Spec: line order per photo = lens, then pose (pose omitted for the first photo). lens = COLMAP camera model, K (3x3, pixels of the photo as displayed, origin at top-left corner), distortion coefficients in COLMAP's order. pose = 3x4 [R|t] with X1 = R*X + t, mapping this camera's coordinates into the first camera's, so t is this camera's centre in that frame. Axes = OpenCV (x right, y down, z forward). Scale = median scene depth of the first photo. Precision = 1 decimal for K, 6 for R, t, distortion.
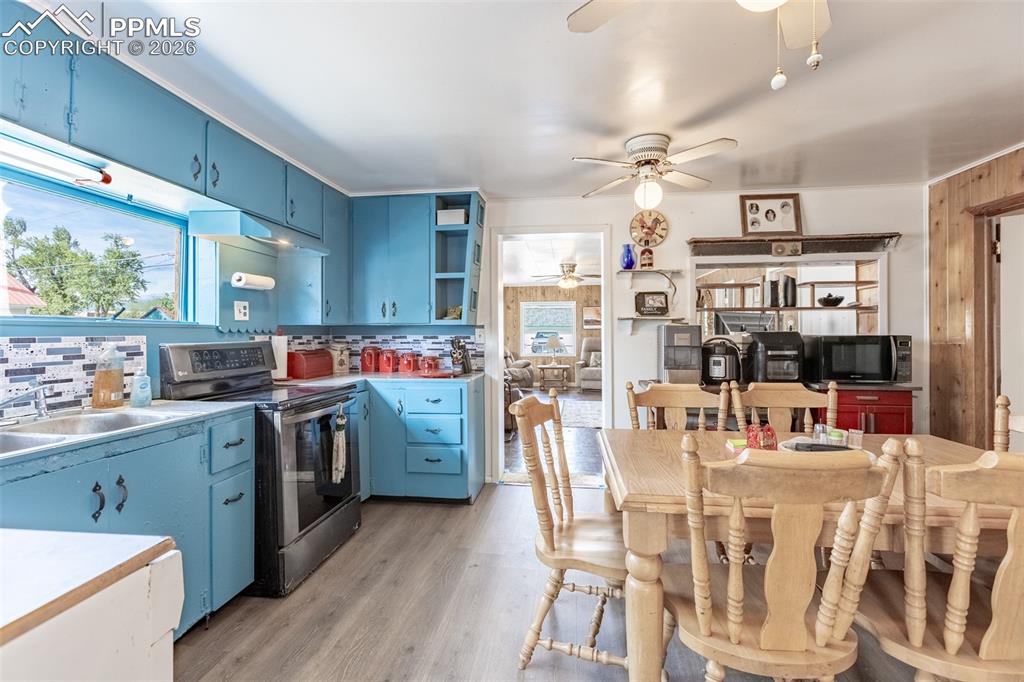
lens RADIAL K [[467.9, 0, 505.9], [0, 467.9, 329.0], [0, 0, 1]] dist [-0.012139, 0.011017]
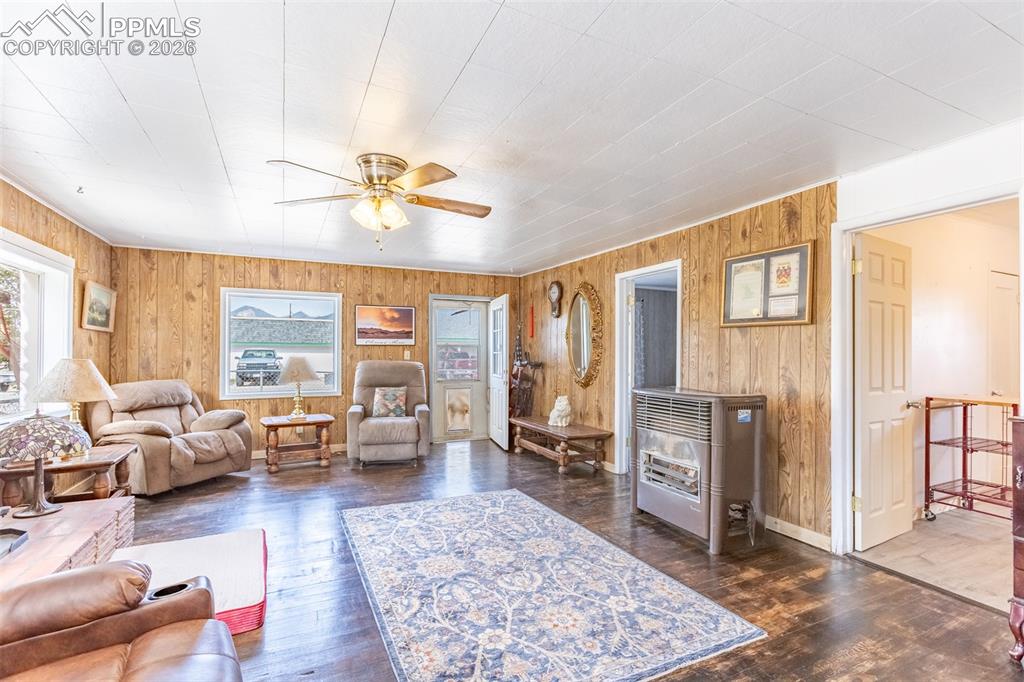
lens RADIAL K [[467.9, 0, 513.4], [0, 467.9, 344.2], [0, 0, 1]] dist [-0.012139, 0.011017]
pose [[0.823330, 0.016641, 0.567319, 0.024164], [-0.012910, 0.999861, -0.010594, 0.007390], [-0.567416, 0.001398, 0.823430, 1.367508]]
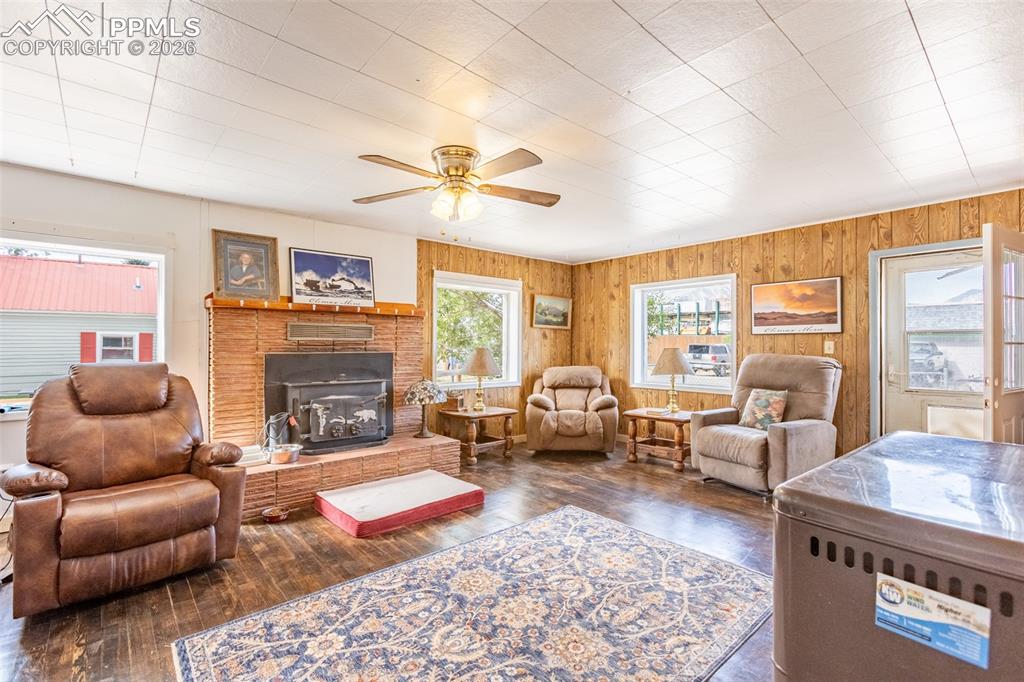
lens RADIAL K [[467.9, 0, 509.3], [0, 467.9, 349.2], [0, 0, 1]] dist [-0.012139, 0.011017]
pose [[0.763570, 0.012183, -0.645610, 0.837434], [0.002913, 0.999747, 0.022312, 0.009624], [0.645719, -0.018918, 0.763341, 1.582648]]
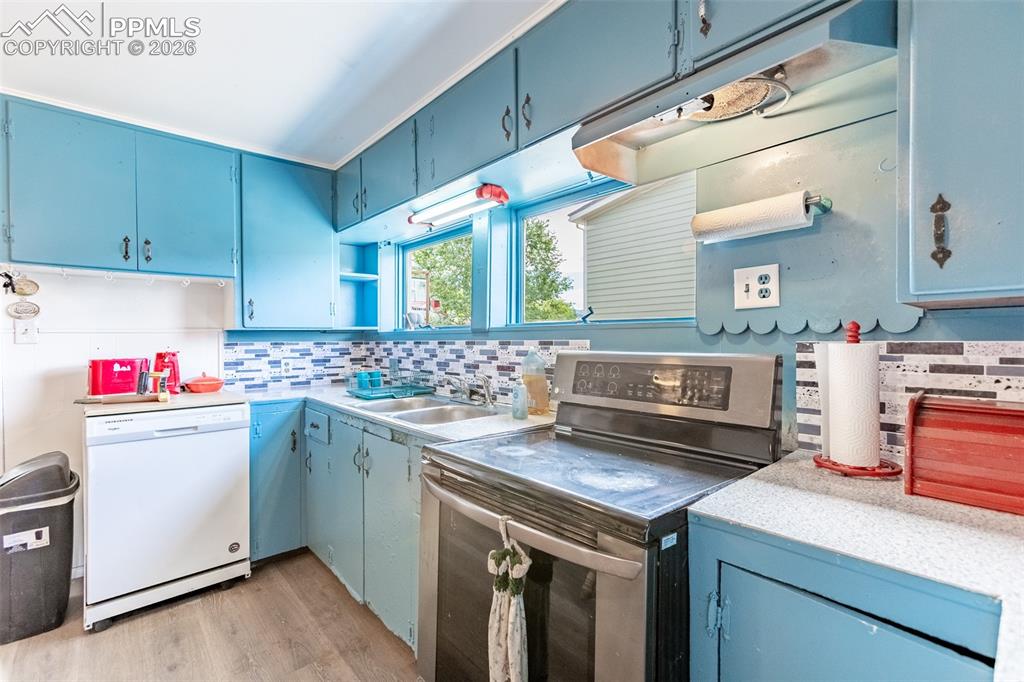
lens RADIAL K [[467.9, 0, 525.7], [0, 467.9, 341.9], [0, 0, 1]] dist [-0.012139, 0.011017]
pose [[-0.641963, 0.014050, -0.766607, -0.050530], [0.017099, 0.999846, 0.004006, 0.008101], [0.766545, -0.010537, -0.642104, 0.910635]]
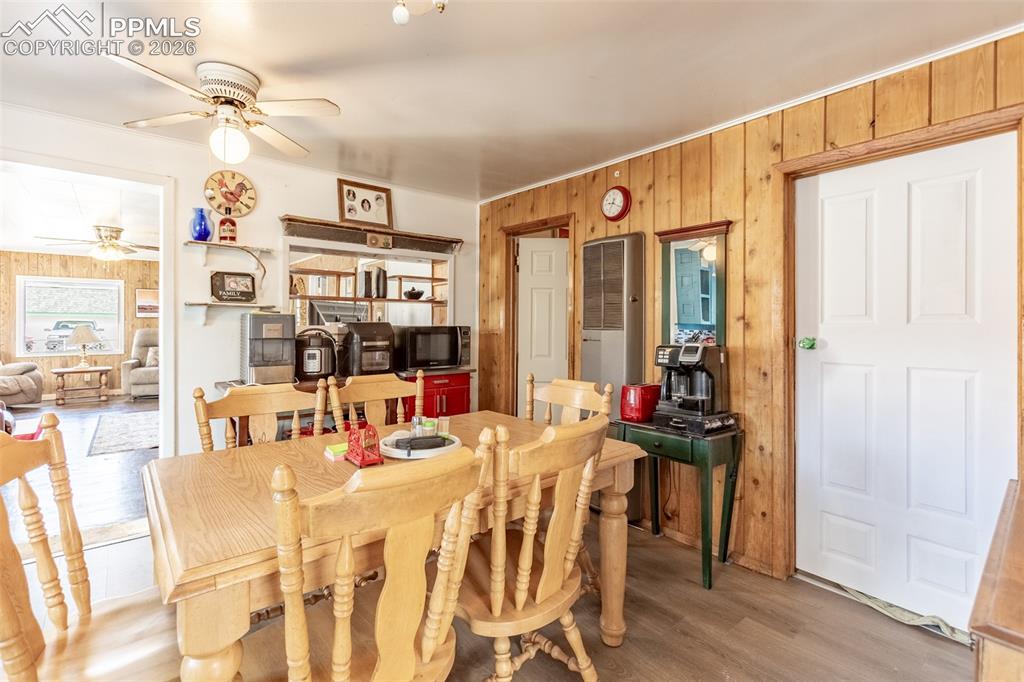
lens RADIAL K [[467.9, 0, 496.4], [0, 467.9, 323.1], [0, 0, 1]] dist [-0.012139, 0.011017]
pose [[0.689051, 0.005879, 0.724689, 0.061539], [-0.011355, 0.999932, 0.002685, 0.002272], [-0.724624, -0.010079, 0.689071, 0.172014]]
